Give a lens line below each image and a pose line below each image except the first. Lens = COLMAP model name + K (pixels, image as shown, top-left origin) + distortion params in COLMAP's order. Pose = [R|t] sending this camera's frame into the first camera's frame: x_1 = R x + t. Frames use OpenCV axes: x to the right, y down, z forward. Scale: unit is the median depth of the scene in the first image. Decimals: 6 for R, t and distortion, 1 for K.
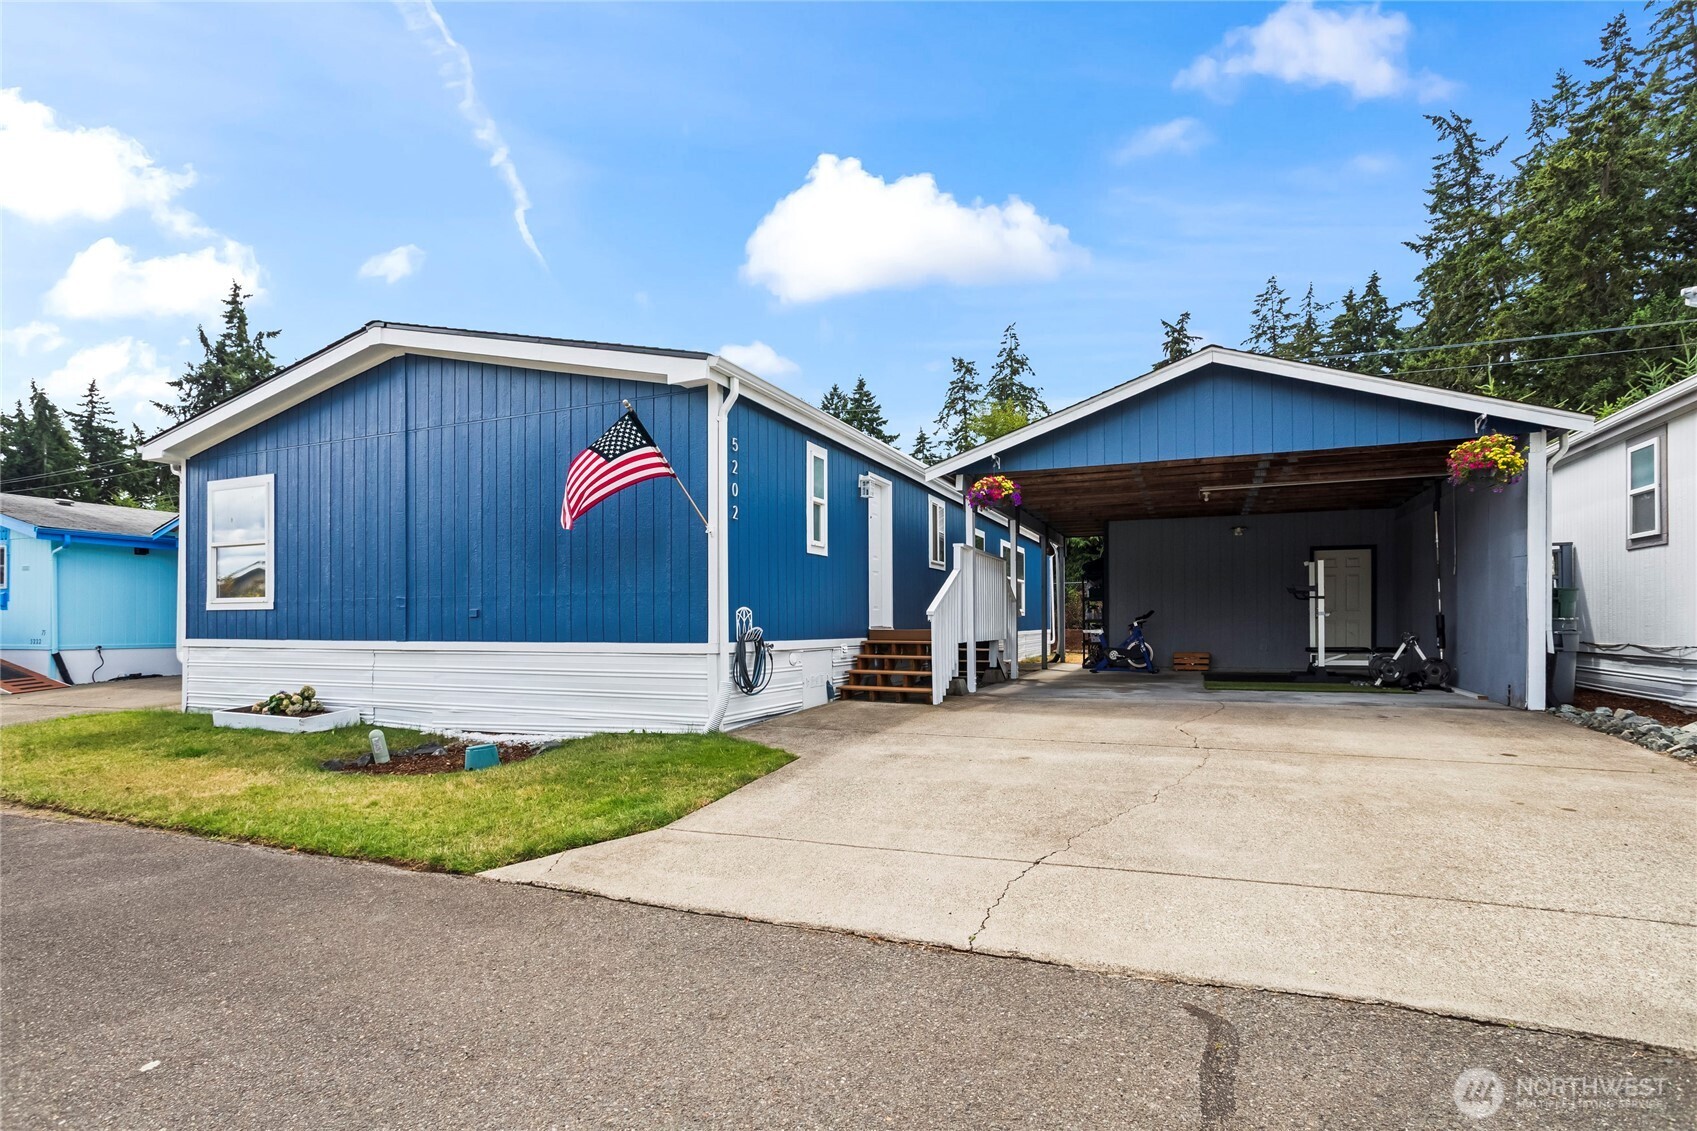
lens RADIAL K [[807.8, 0, 861.8], [0, 807.8, 609.8], [0, 0, 1]] dist [-0.001775, 0.003096]
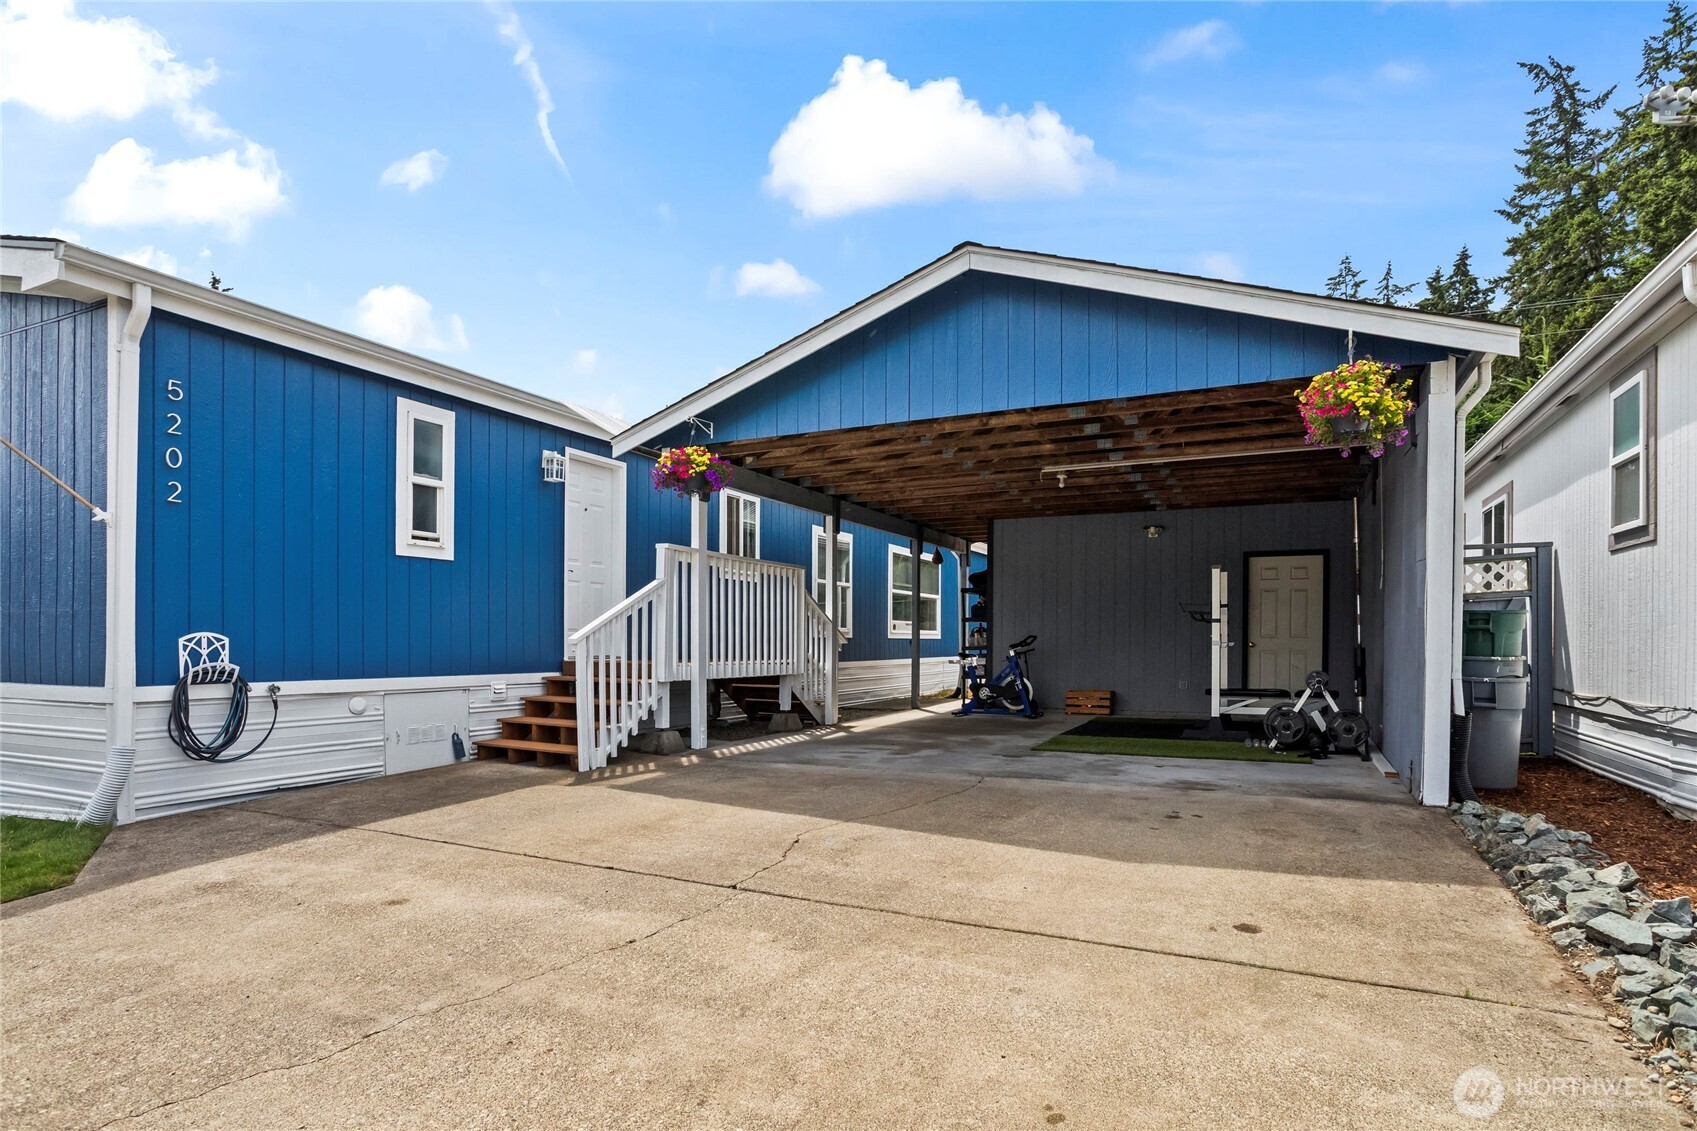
lens RADIAL K [[870.2, 0, 851.1], [0, 870.2, 639.6], [0, 0, 1]] dist [-0.022759, 0.008331]
pose [[0.998345, 0.007031, -0.057079, 0.353403], [-0.006150, 0.999859, 0.015600, -0.010667], [0.057181, -0.015223, 0.998248, 0.257705]]
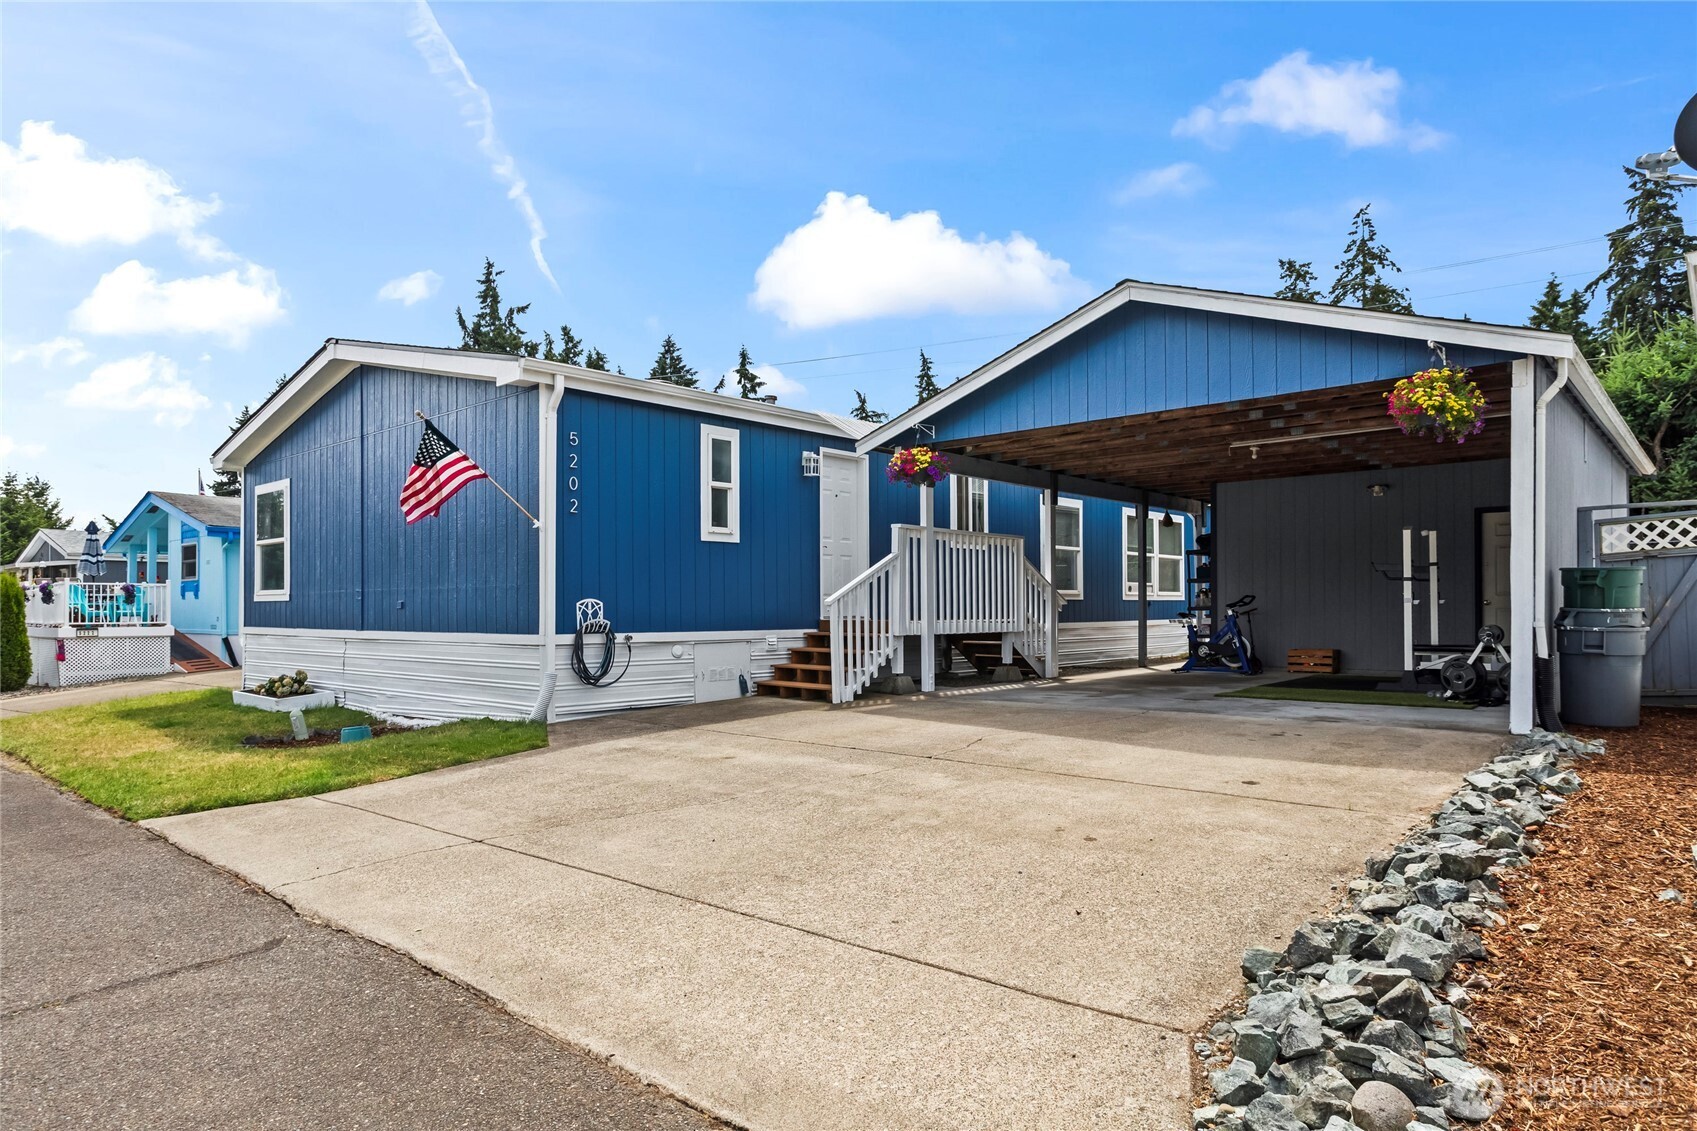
lens RADIAL K [[986.6, 0, 878.6], [0, 986.6, 606.2], [0, 0, 1]] dist [-0.012416, -0.000240]
pose [[0.951848, -0.001125, -0.306568, 0.463222], [0.006643, 0.999834, 0.016957, -0.011146], [0.306498, -0.018177, 0.951698, -0.039725]]
